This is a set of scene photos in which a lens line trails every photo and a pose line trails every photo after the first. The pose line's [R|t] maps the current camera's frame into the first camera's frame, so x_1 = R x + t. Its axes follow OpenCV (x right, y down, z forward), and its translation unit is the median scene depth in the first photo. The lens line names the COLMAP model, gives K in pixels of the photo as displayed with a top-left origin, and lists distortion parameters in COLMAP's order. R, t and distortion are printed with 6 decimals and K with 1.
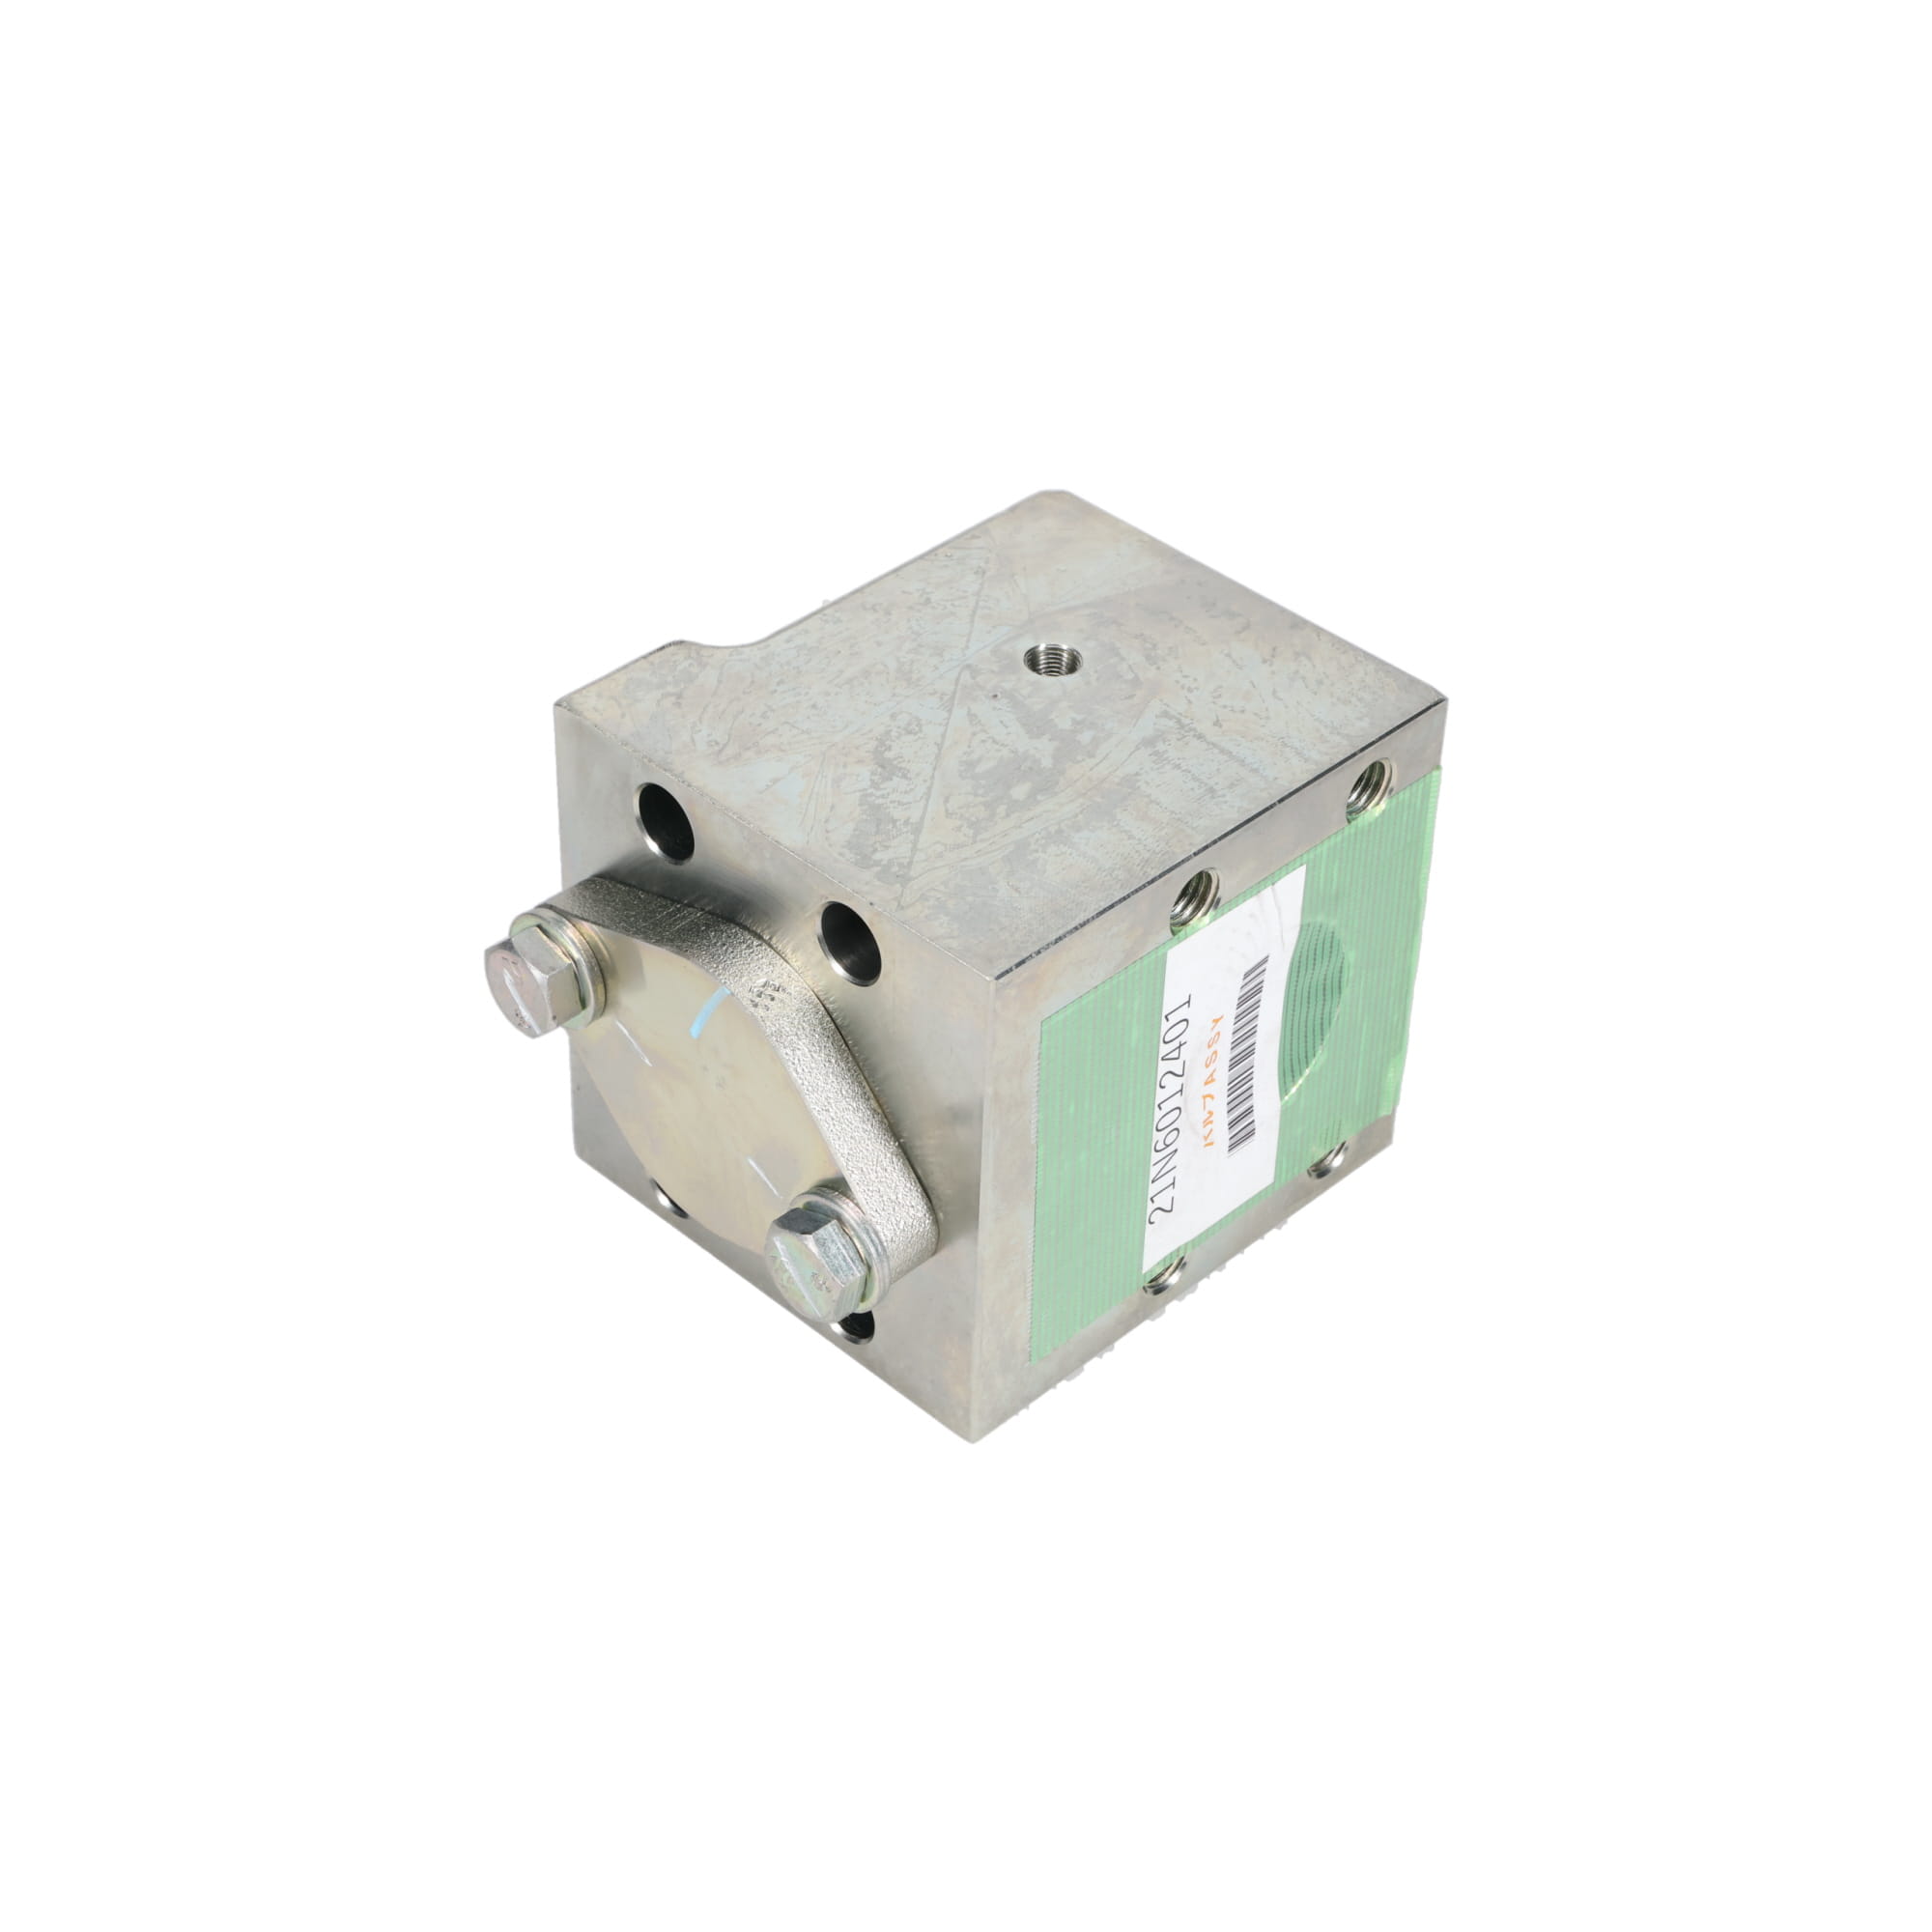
lens RADIAL K [[3883.1, 0, 926.0], [0, 3883.1, 963.0], [0, 0, 1]] dist [0.035302, 0.057244]
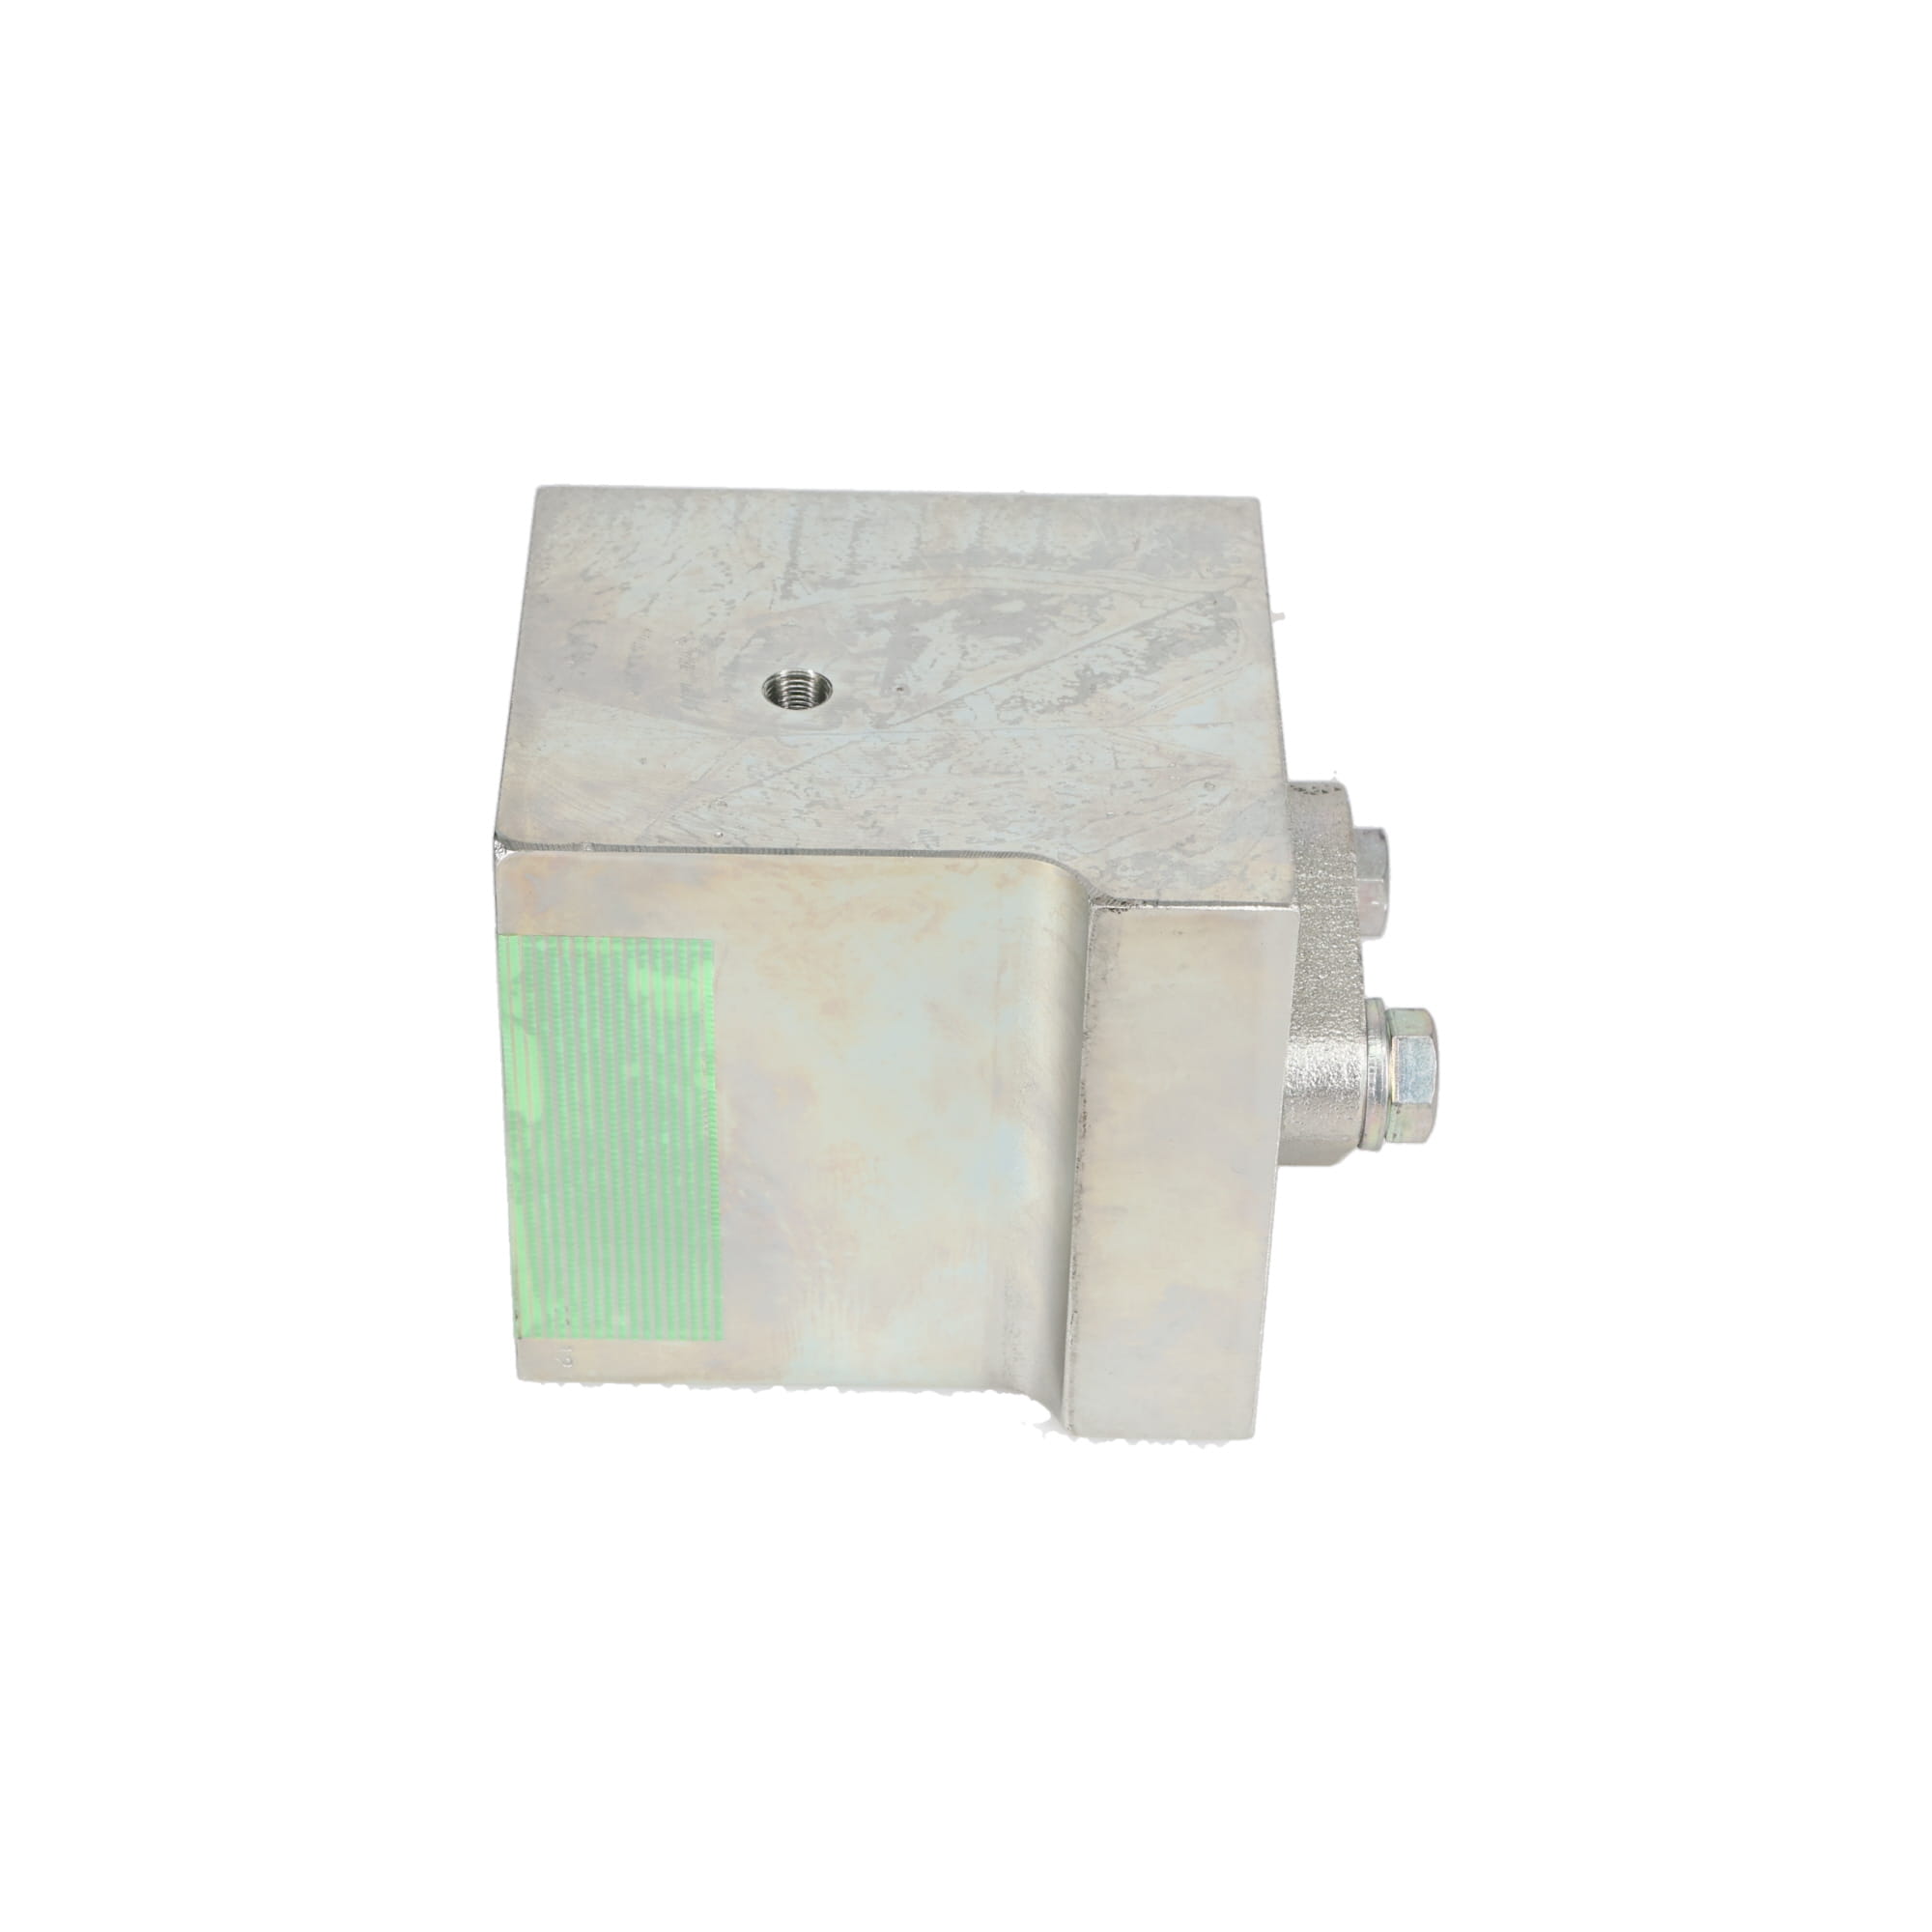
lens RADIAL K [[4459.1, 0, 863.1], [0, 4459.1, 967.0], [0, 0, 1]] dist [0.058061, 0.016888]
pose [[-0.696972, -0.473003, 0.538979, -0.541737], [0.430061, 0.325734, 0.841988, -0.890146], [-0.573826, 0.818637, -0.023607, 1.087522]]
